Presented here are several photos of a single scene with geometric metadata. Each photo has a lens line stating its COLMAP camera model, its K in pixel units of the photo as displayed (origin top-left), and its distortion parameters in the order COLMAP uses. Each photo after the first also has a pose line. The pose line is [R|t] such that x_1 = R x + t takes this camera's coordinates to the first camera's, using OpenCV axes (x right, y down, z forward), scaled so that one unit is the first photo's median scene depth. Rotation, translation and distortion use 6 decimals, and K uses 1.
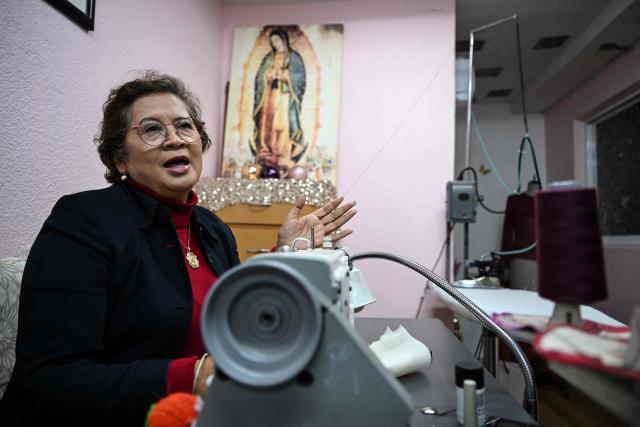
lens RADIAL K [[369.3, 0, 322.3], [0, 369.3, 214.8], [0, 0, 1]] dist [0.001252, -0.000949]
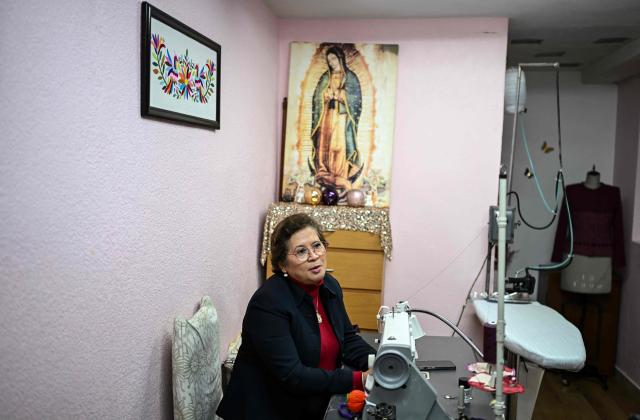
lens RADIAL K [[552.8, 0, 343.1], [0, 552.8, 197.1], [0, 0, 1]] dist [-0.012173, 0.017143]
pose [[0.999966, 0.007693, 0.002875, -0.100152], [-0.008002, 0.991416, 0.130501, -0.301324], [-0.001847, -0.130520, 0.991444, -0.589468]]
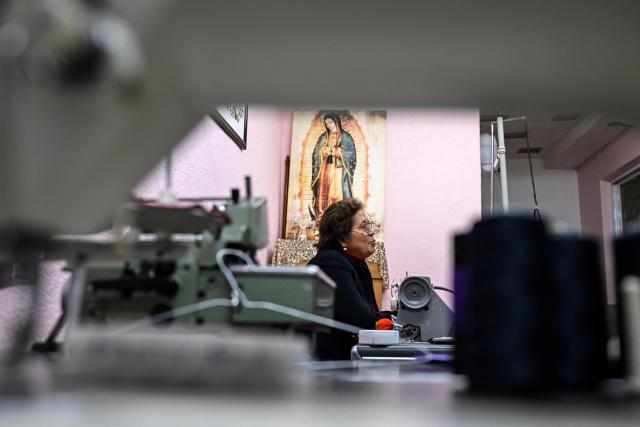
lens RADIAL K [[560.9, 0, 317.0], [0, 560.9, 213.7], [0, 0, 1]] dist [0.001053, 0.010853]
pose [[0.999691, 0.006144, 0.024075, -0.213934], [-0.003354, 0.993448, -0.114233, 0.025002], [-0.024619, 0.114117, 0.993162, -0.776623]]
